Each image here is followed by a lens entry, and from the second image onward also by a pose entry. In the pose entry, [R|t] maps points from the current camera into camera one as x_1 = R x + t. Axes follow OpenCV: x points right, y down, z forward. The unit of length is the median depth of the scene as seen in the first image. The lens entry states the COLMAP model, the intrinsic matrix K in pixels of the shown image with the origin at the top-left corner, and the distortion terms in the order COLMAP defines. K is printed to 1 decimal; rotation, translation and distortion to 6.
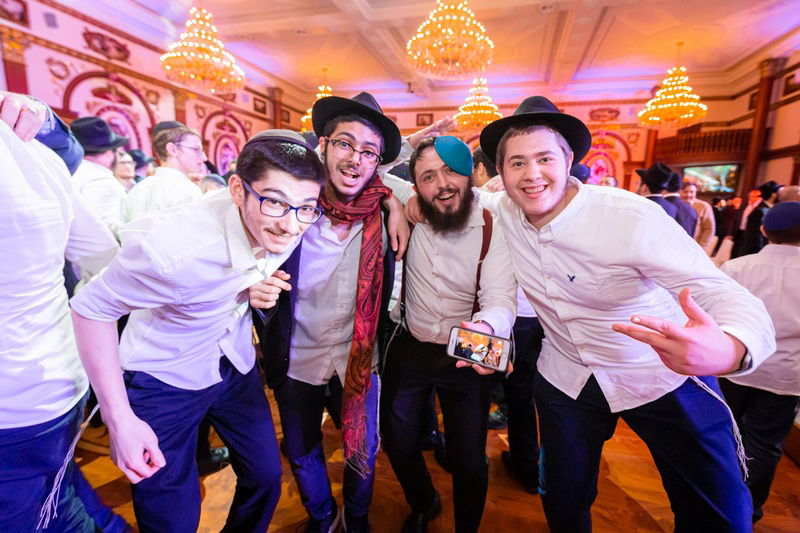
lens RADIAL K [[364.5, 0, 418.2], [0, 364.5, 262.0], [0, 0, 1]] dist [0.003110, -0.000520]
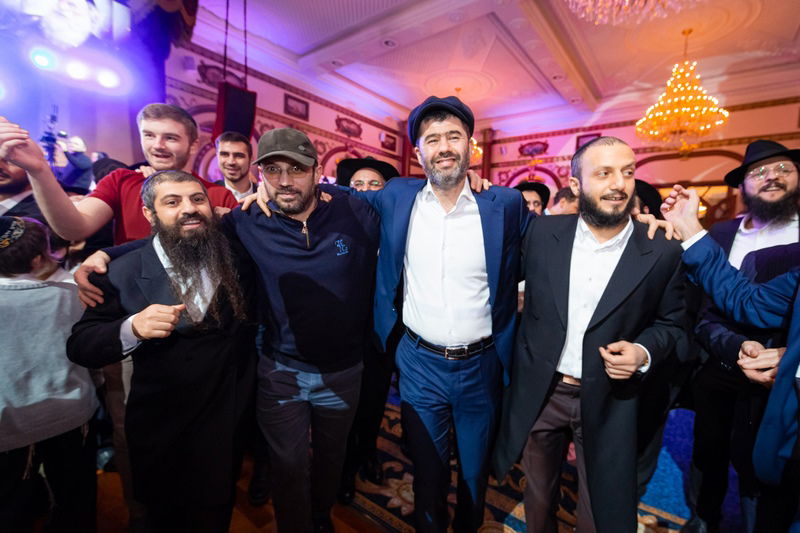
lens RADIAL K [[364.5, 0, 430.3], [0, 364.5, 256.6], [0, 0, 1]] dist [0.003110, -0.000520]
pose [[0.932882, 0.024852, -0.359323, -0.011668], [-0.074586, 0.989322, -0.125218, -0.063655], [0.352374, 0.143614, 0.924774, 0.366350]]
